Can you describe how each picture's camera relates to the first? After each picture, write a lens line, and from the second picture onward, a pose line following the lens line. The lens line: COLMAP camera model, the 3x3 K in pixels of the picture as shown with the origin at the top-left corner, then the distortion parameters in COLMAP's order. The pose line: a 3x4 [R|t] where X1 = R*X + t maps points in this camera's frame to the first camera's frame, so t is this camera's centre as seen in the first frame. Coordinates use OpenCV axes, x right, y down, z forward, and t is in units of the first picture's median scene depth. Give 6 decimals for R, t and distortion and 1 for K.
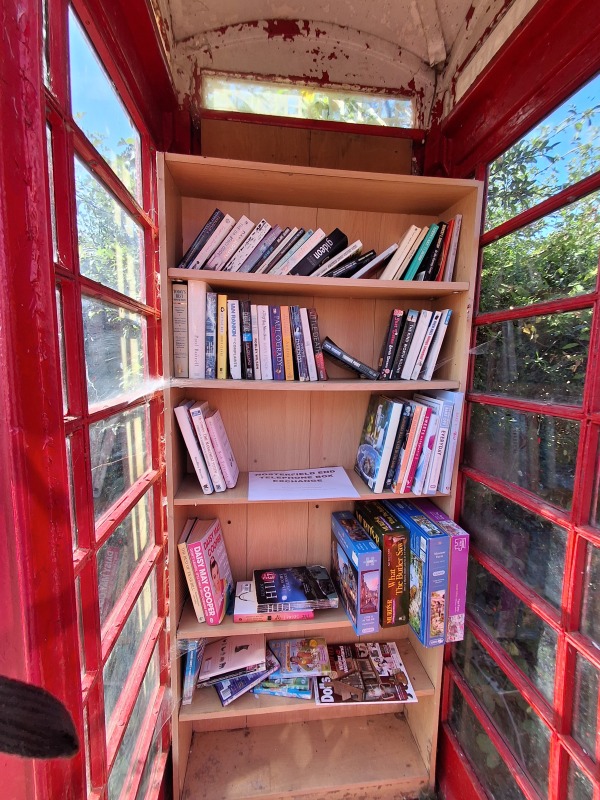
lens RADIAL K [[371.2, 0, 300.0], [0, 371.2, 400.0], [0, 0, 1]] dist [0.000047, -0.000002]
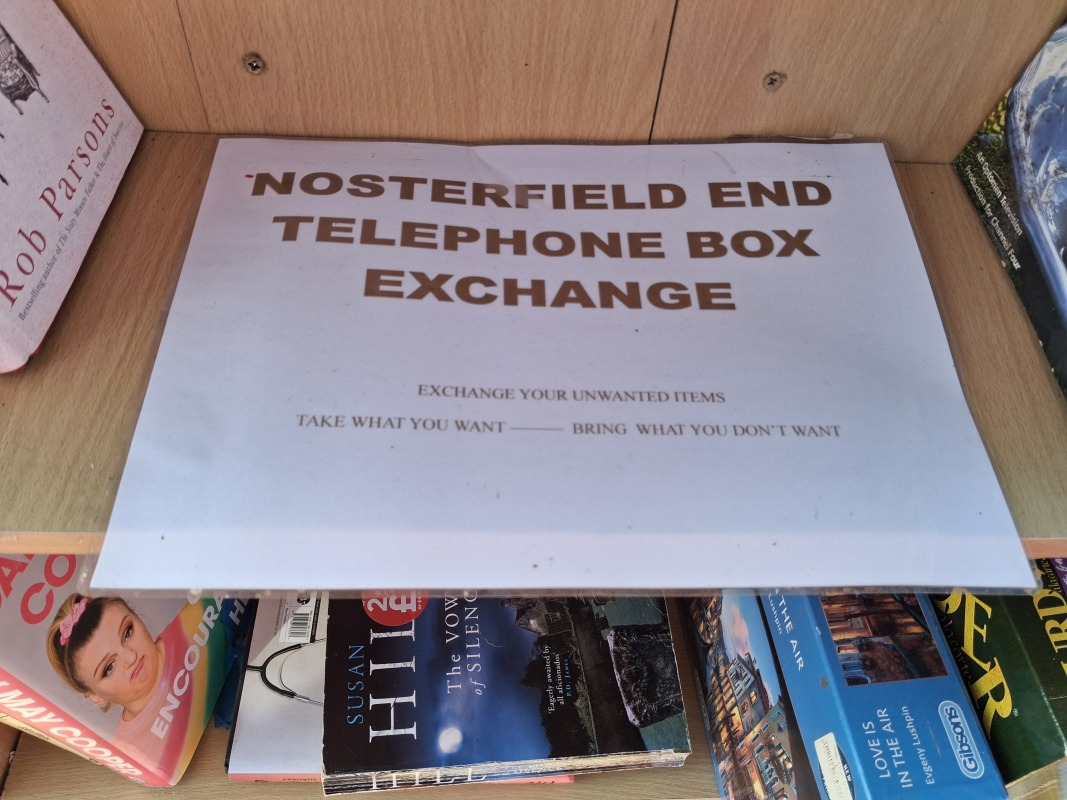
lens RADIAL K [[838.7, 0, 542.4], [0, 838.7, 400.5], [0, 0, 1]] dist [0.003259, -0.002839]
pose [[0.994572, 0.103345, -0.012079, -0.001661], [-0.062952, 0.690104, 0.720968, 0.026838], [0.082844, -0.716294, 0.692864, 0.753417]]
